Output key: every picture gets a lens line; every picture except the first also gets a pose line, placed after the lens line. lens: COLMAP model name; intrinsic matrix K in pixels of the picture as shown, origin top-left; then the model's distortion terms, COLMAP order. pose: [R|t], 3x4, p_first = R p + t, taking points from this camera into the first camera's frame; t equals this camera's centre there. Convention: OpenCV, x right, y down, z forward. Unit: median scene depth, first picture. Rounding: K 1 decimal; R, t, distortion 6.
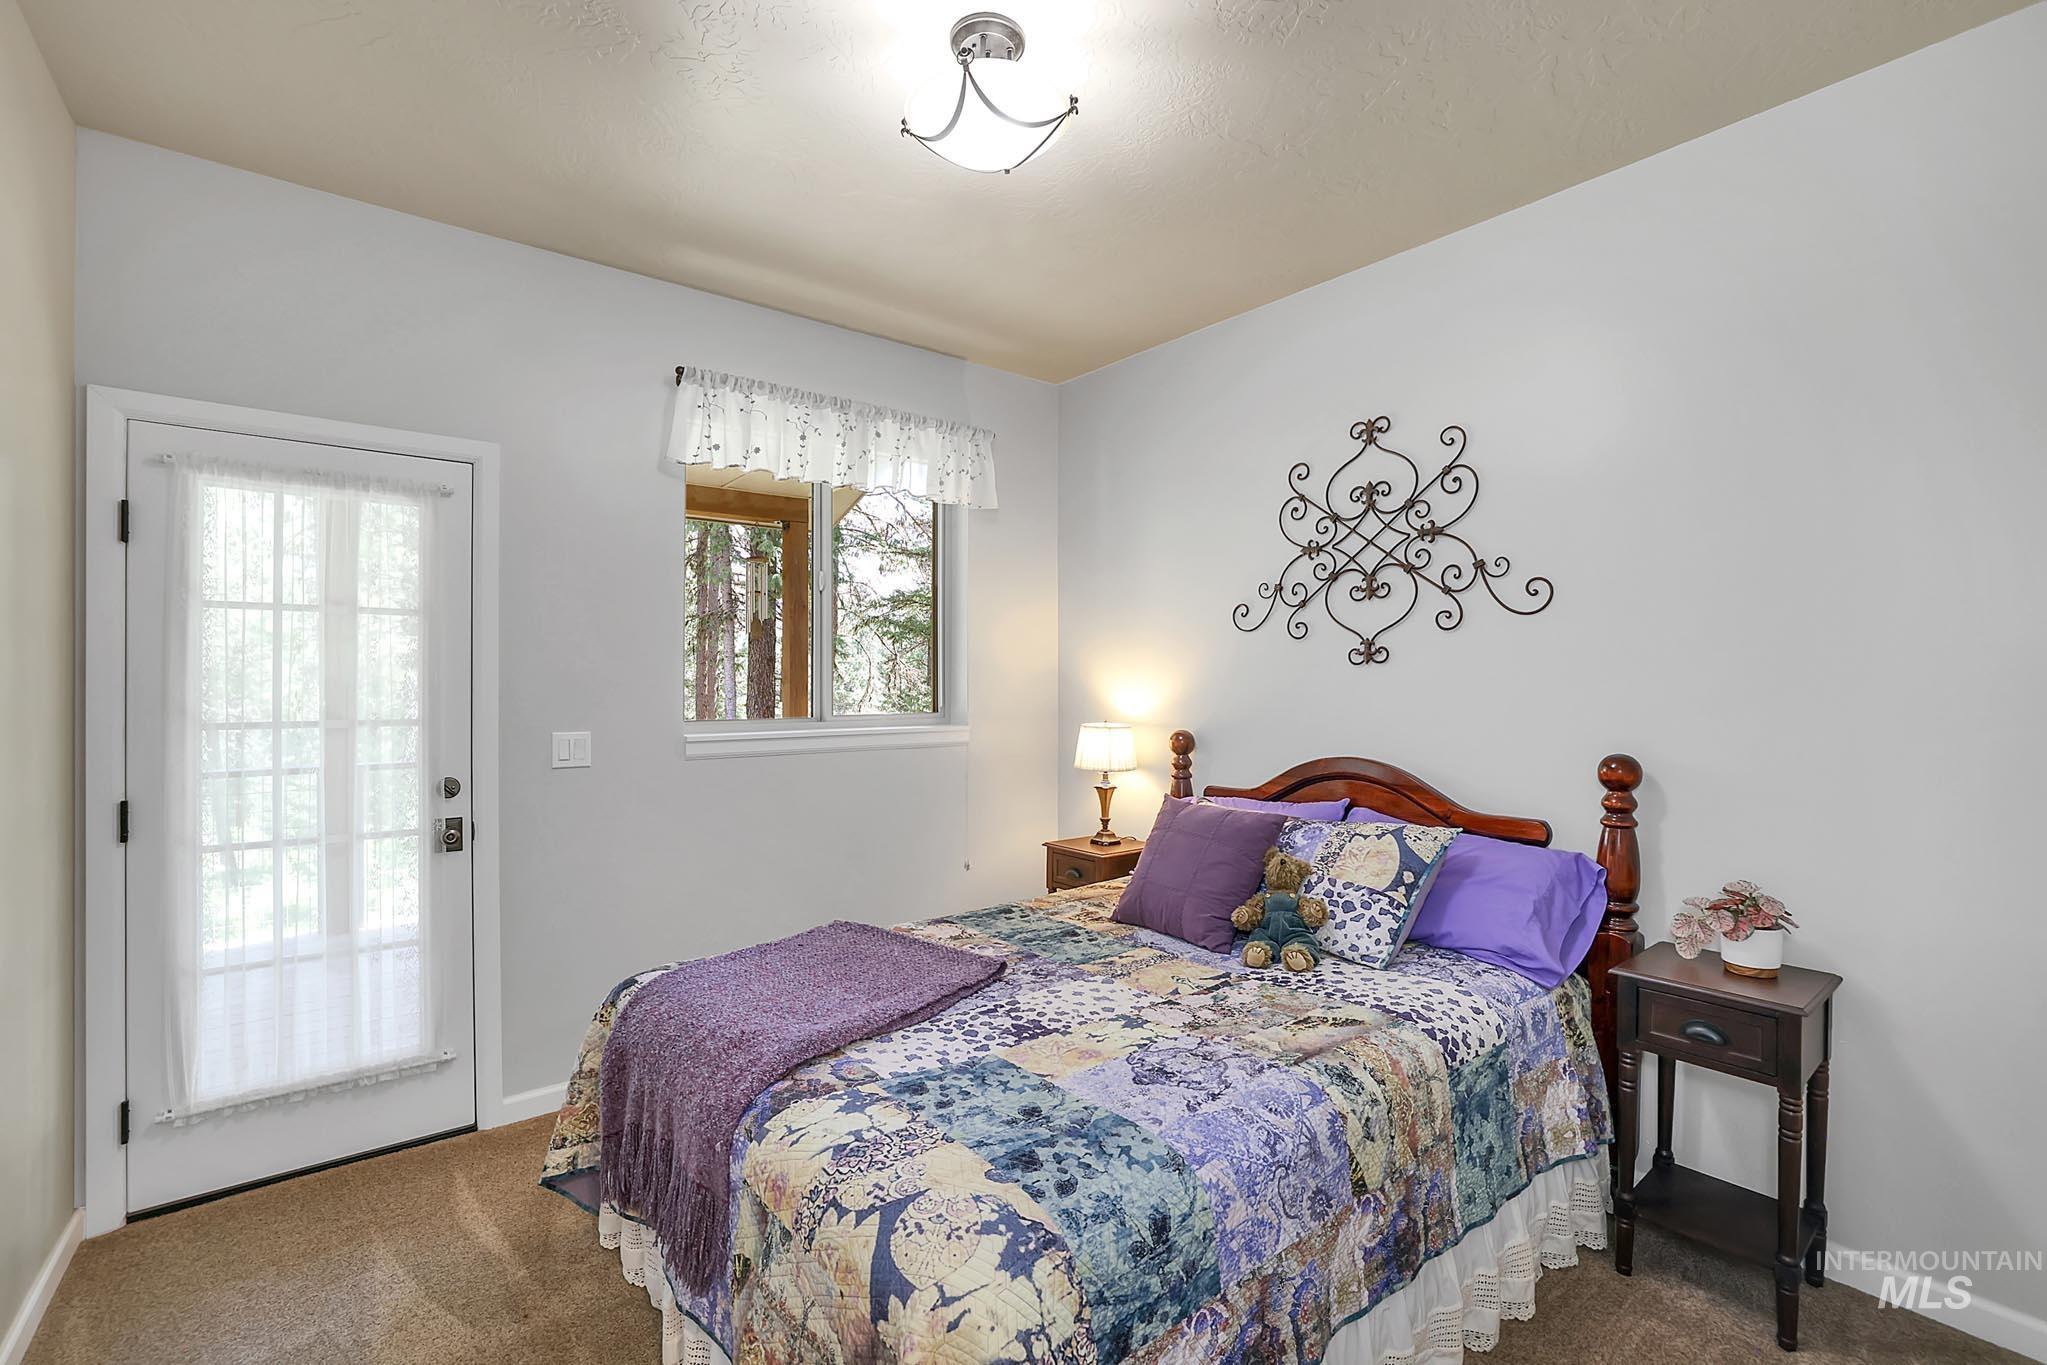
lens RADIAL K [[892.9, 0, 1036.6], [0, 892.9, 676.5], [0, 0, 1]] dist [-0.040623, 0.013055]
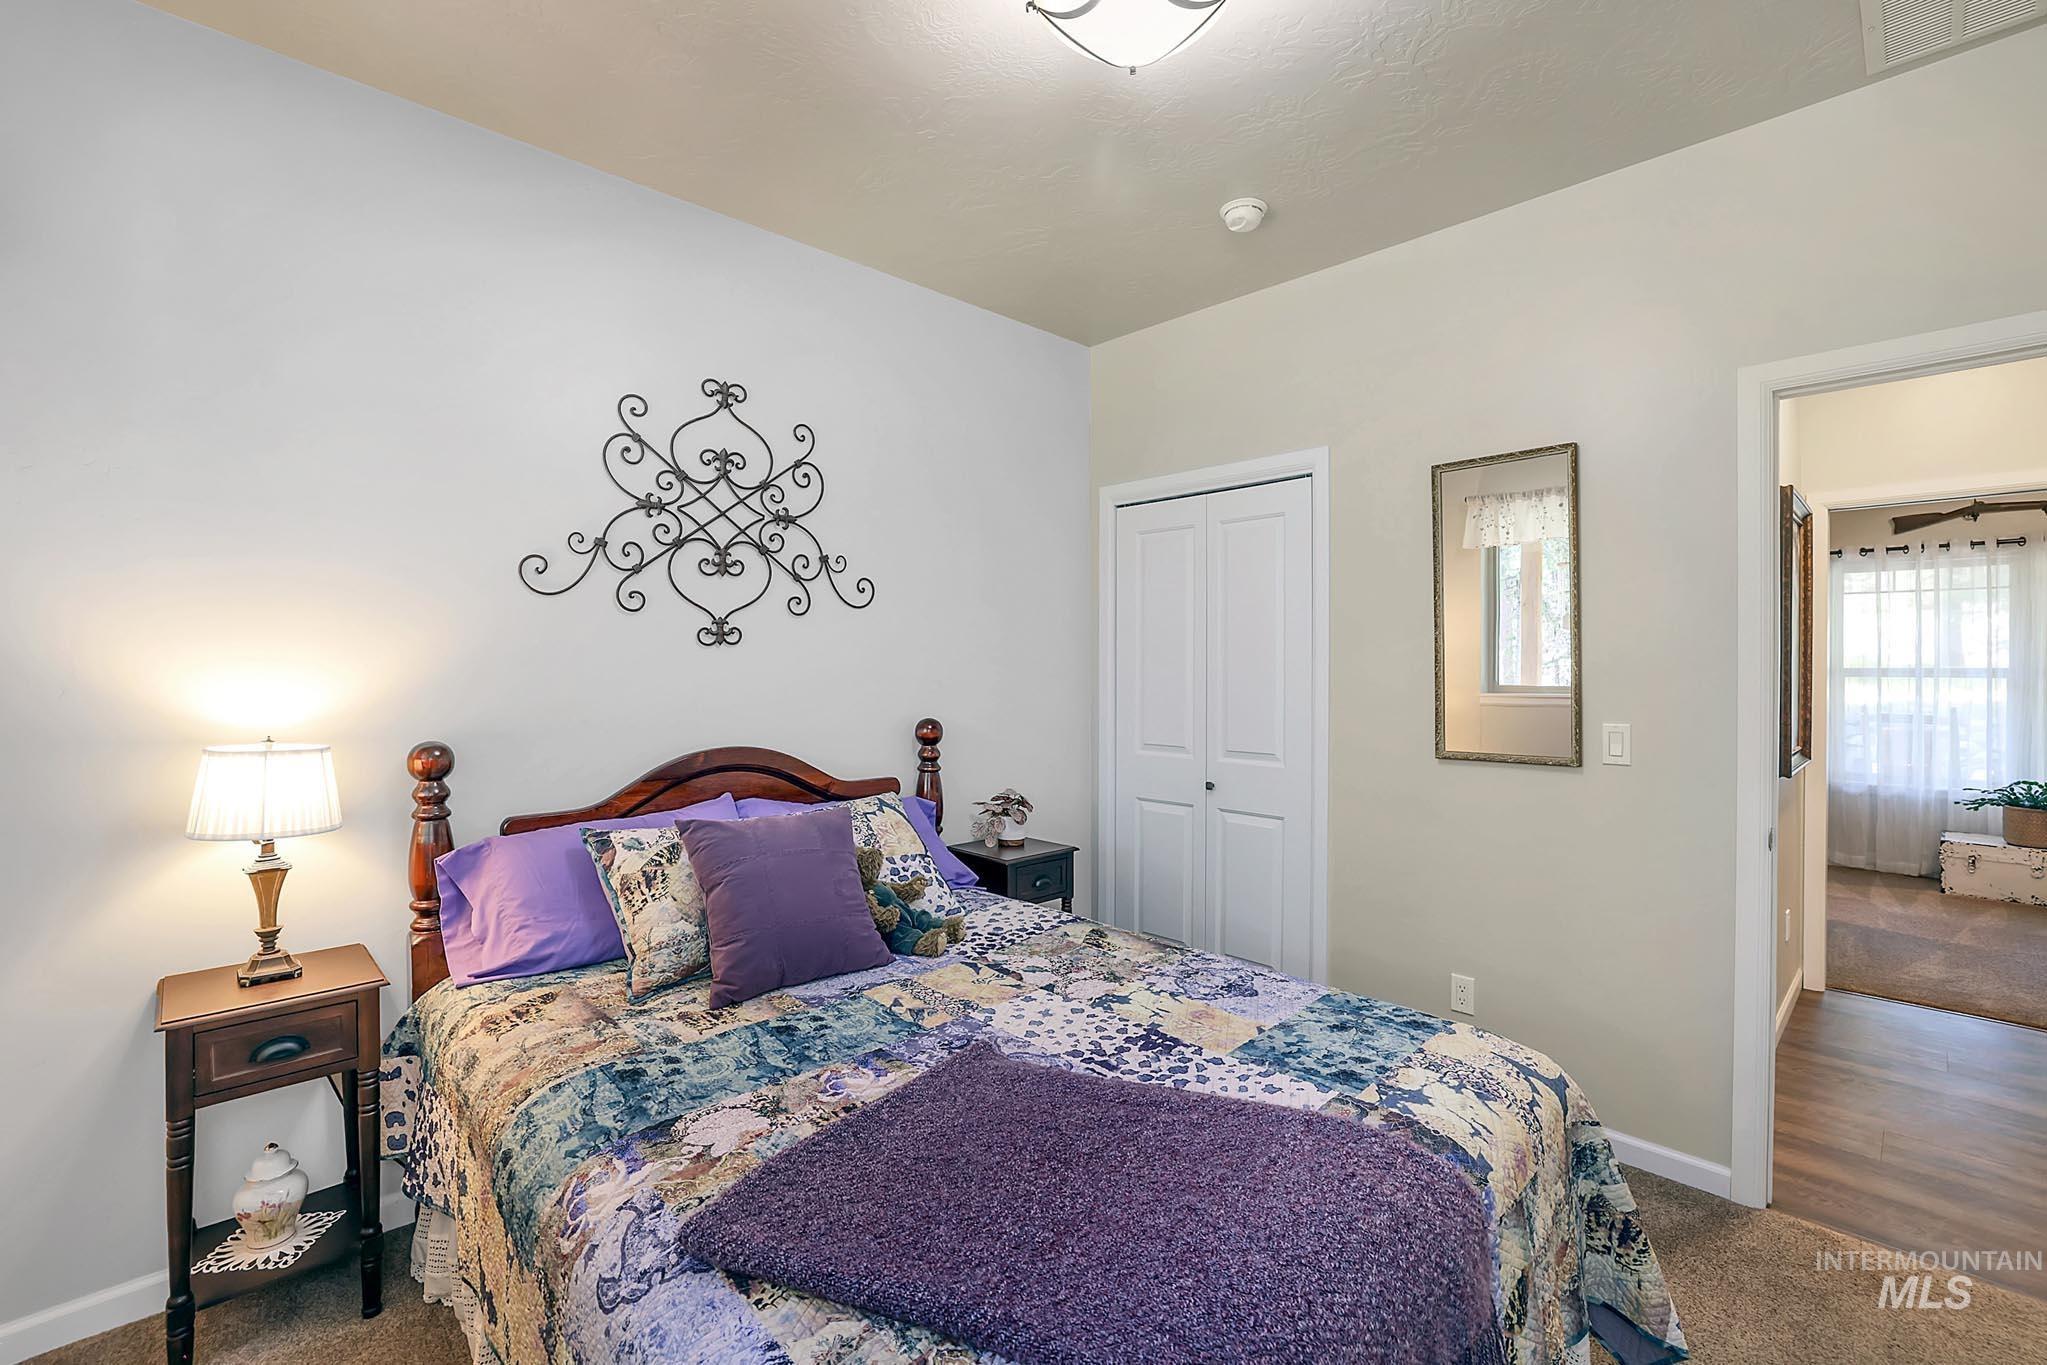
lens RADIAL K [[892.9, 0, 1032.7], [0, 892.9, 663.4], [0, 0, 1]] dist [-0.040623, 0.013055]
pose [[-0.084090, 0.003176, 0.996453, -0.638119], [-0.005827, 0.999976, -0.003679, 0.006952], [-0.996441, -0.006115, -0.084069, 0.839917]]
